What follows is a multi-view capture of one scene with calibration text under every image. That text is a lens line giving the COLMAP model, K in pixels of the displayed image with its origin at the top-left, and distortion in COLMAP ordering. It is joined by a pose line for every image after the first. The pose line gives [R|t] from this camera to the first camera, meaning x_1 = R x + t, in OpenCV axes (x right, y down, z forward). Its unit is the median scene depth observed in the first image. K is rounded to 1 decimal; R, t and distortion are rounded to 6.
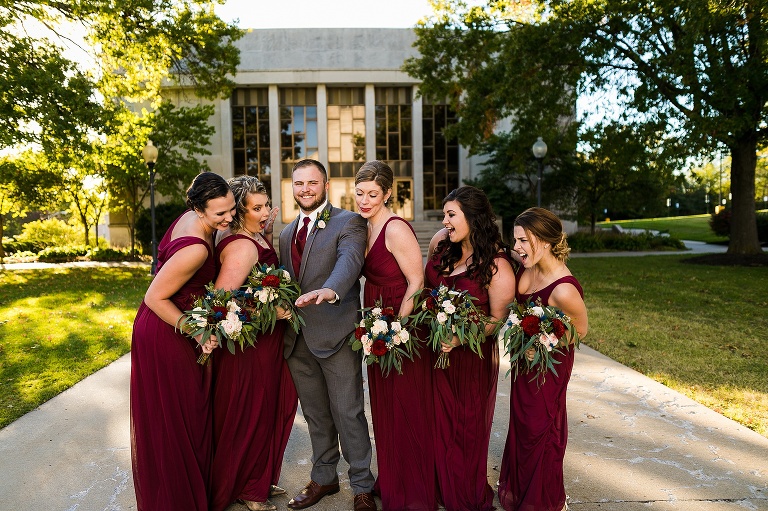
lens RADIAL K [[585.4, 0, 381.9], [0, 585.4, 256.9], [0, 0, 1]] dist [-0.006003, -0.000606]
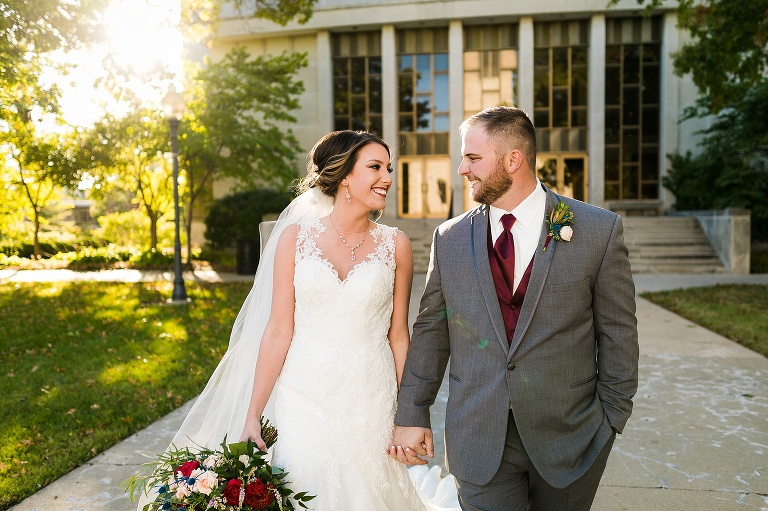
lens RADIAL K [[643.7, 0, 396.2], [0, 643.7, 243.7], [0, 0, 1]] dist [0.014308, -0.000197]
pose [[0.980410, 0.014634, -0.196423, -0.019756], [-0.018362, 0.999684, -0.017172, -0.015187], [0.196109, 0.020443, 0.980369, 0.259327]]
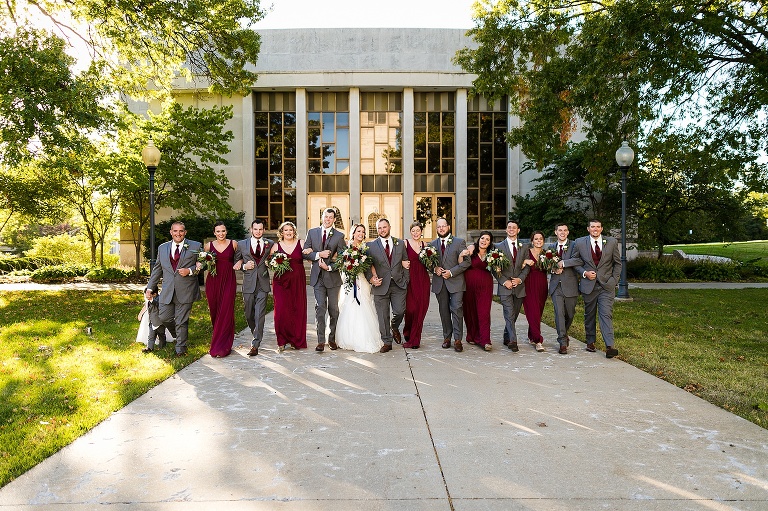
lens RADIAL K [[585.4, 0, 381.1], [0, 585.4, 254.5], [0, 0, 1]] dist [-0.006003, -0.000606]
pose [[0.998944, 0.015978, -0.043079, -0.022360], [-0.017617, 0.999124, -0.037951, -0.008362], [0.042435, 0.038670, 0.998351, 0.132412]]
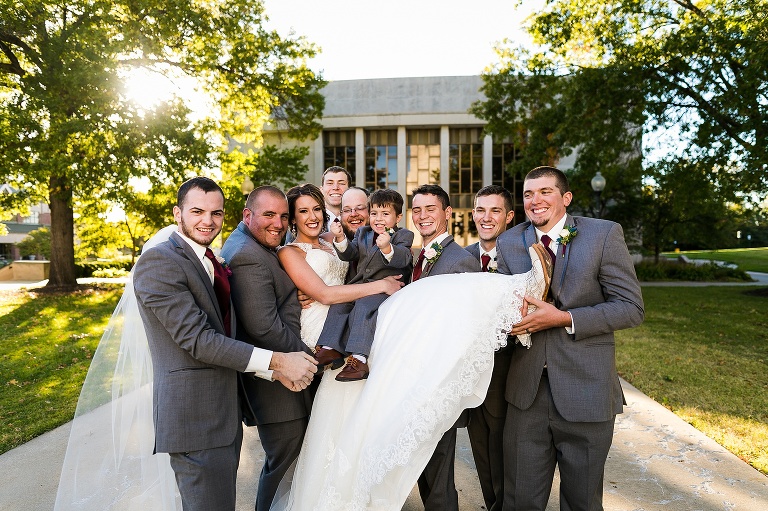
lens RADIAL K [[519.8, 0, 390.7], [0, 519.8, 257.8], [0, 0, 1]] dist [-0.000001, -0.001910]
pose [[0.990084, 0.019232, -0.139153, 0.022255], [-0.024852, 0.998939, -0.038763, -0.002320], [0.138260, 0.041837, 0.989512, 0.015518]]
